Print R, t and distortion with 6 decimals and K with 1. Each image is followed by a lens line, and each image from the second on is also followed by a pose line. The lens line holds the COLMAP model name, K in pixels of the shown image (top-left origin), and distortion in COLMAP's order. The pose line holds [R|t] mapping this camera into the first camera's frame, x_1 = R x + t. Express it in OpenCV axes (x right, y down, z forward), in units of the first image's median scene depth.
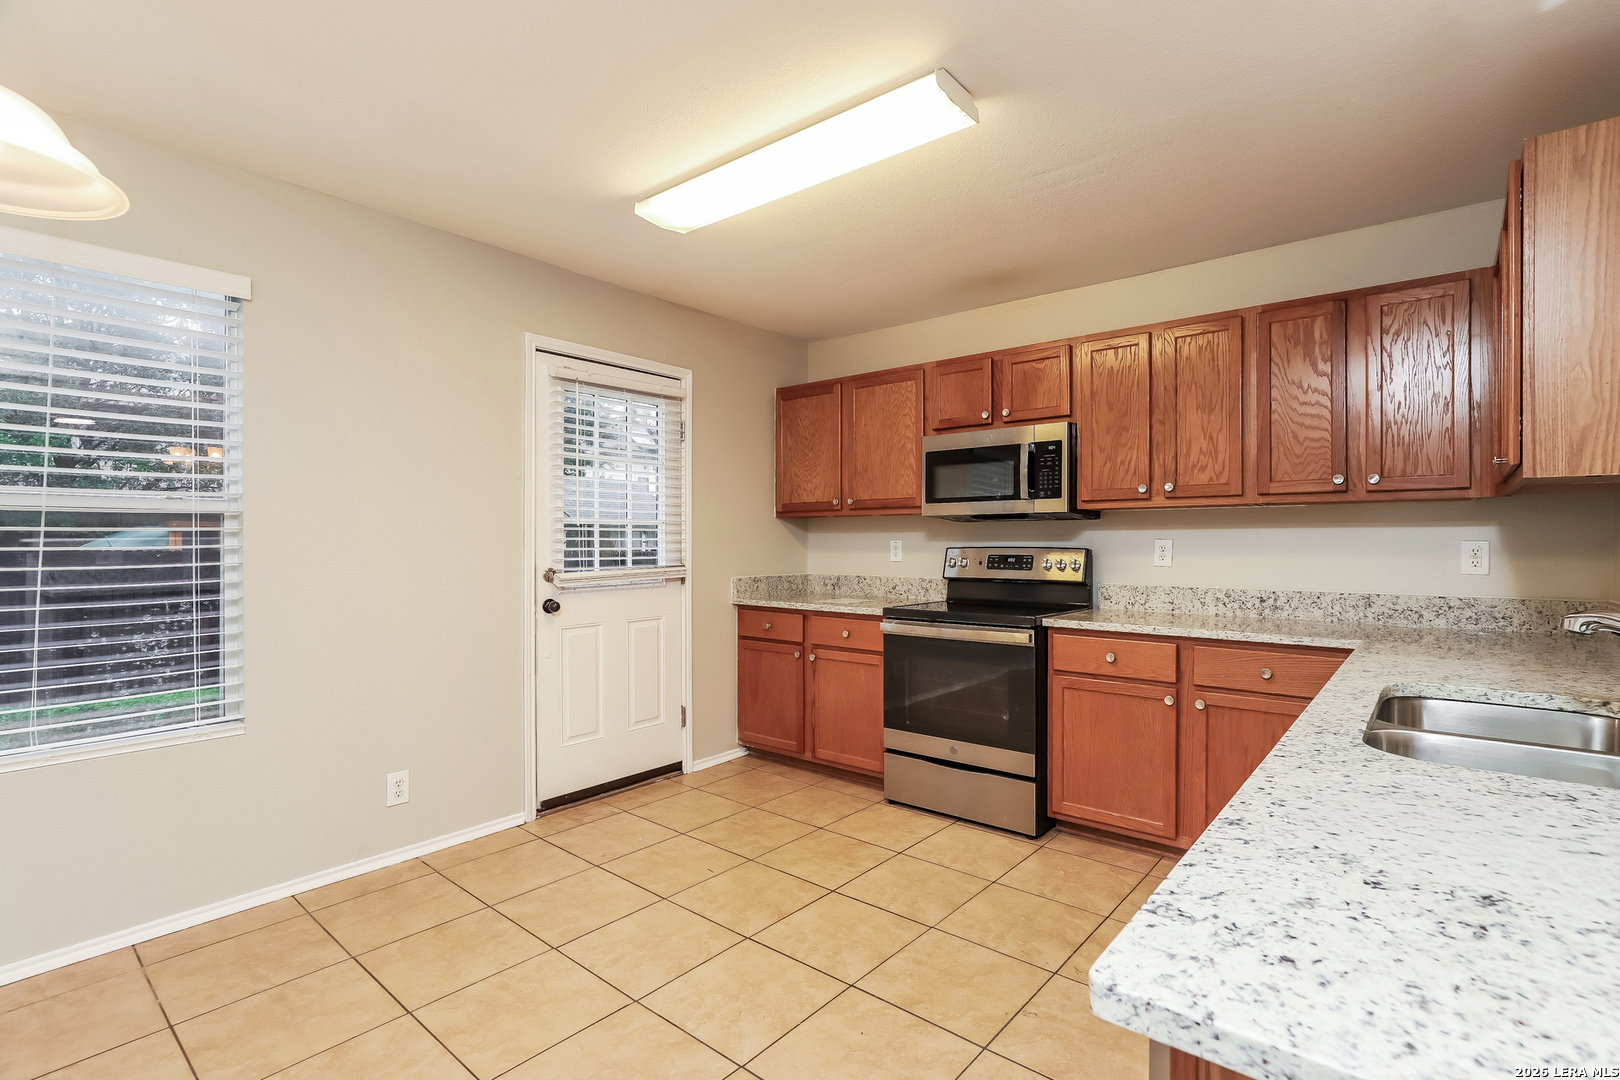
lens RADIAL K [[762.9, 0, 815.7], [0, 762.9, 543.6], [0, 0, 1]] dist [-0.011749, 0.000252]
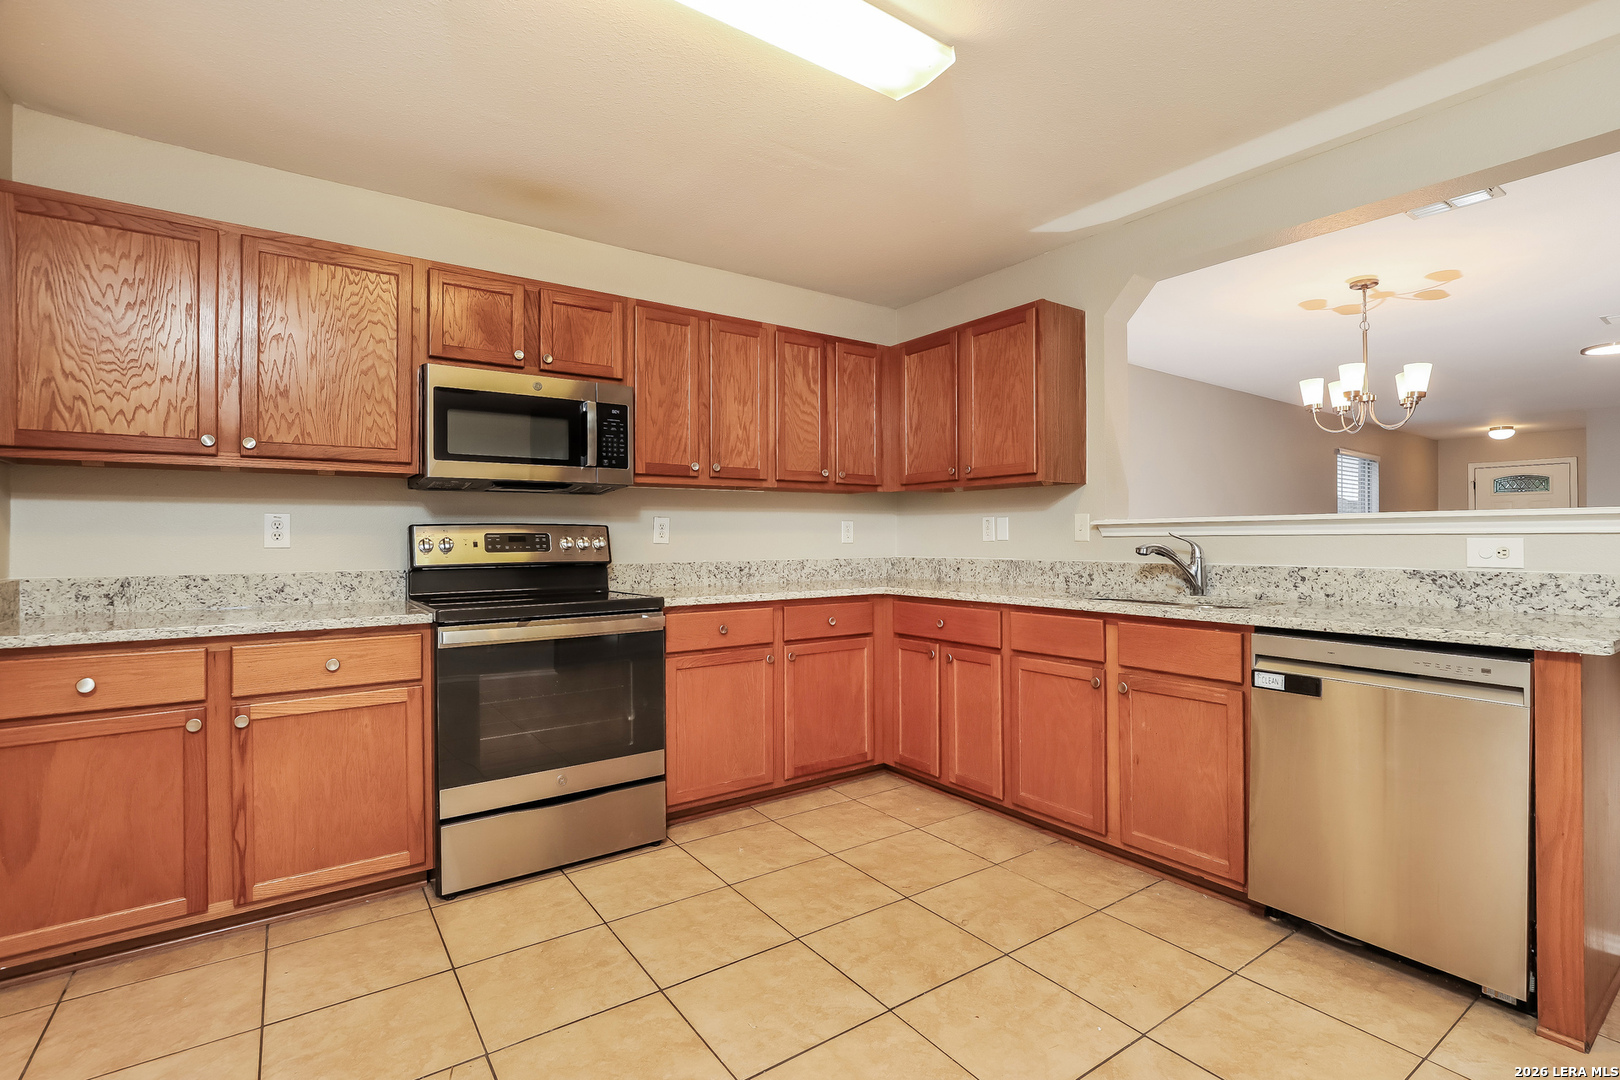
lens RADIAL K [[762.9, 0, 872.2], [0, 762.9, 531.7], [0, 0, 1]] dist [-0.011749, 0.000252]
pose [[0.221133, 0.006360, 0.975223, -0.504826], [0.009195, 0.999921, -0.008607, 0.026316], [-0.975200, 0.010870, 0.221057, 0.513970]]
